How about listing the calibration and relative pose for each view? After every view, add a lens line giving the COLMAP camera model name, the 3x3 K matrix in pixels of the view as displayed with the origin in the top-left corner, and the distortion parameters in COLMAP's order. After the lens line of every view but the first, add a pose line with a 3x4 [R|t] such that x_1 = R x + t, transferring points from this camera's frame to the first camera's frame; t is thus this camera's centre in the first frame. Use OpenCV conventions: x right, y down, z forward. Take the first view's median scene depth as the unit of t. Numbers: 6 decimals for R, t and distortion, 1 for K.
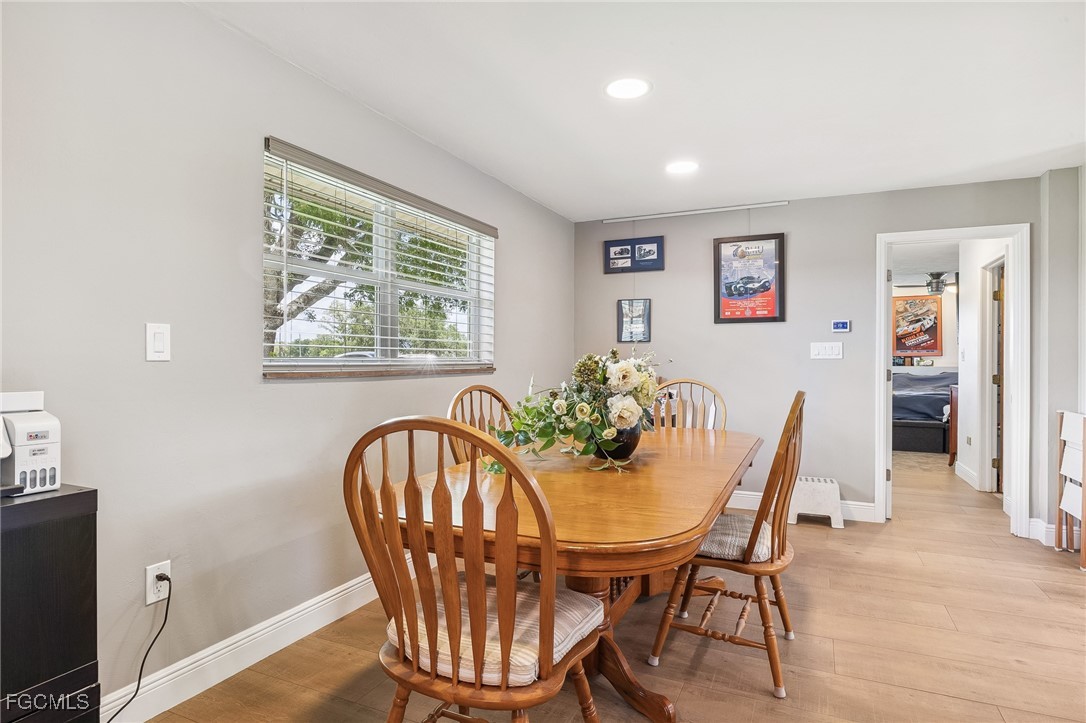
lens RADIAL K [[592.1, 0, 538.0], [0, 592.1, 362.5], [0, 0, 1]] dist [0.000971, 0.000625]
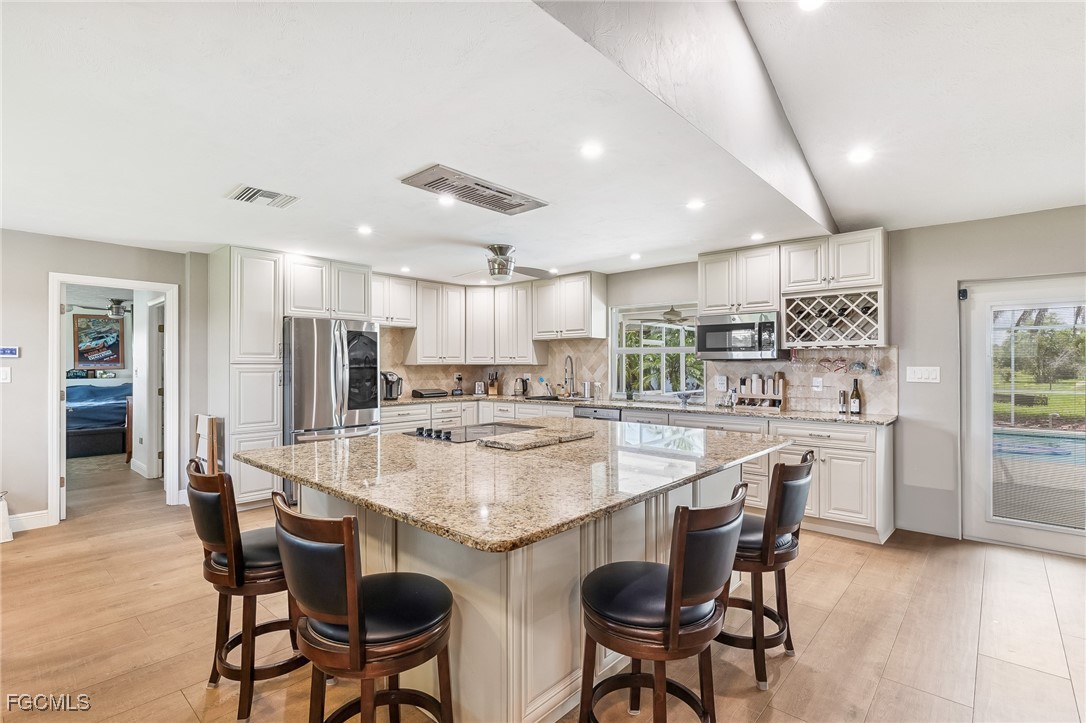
lens RADIAL K [[518.5, 0, 548.2], [0, 518.5, 365.2], [0, 0, 1]] dist [0.000386, 0.000499]
pose [[0.294708, 0.002596, 0.955584, -0.059575], [0.001635, 0.999993, -0.003221, -0.019566], [-0.955586, 0.002512, 0.294702, -0.127080]]
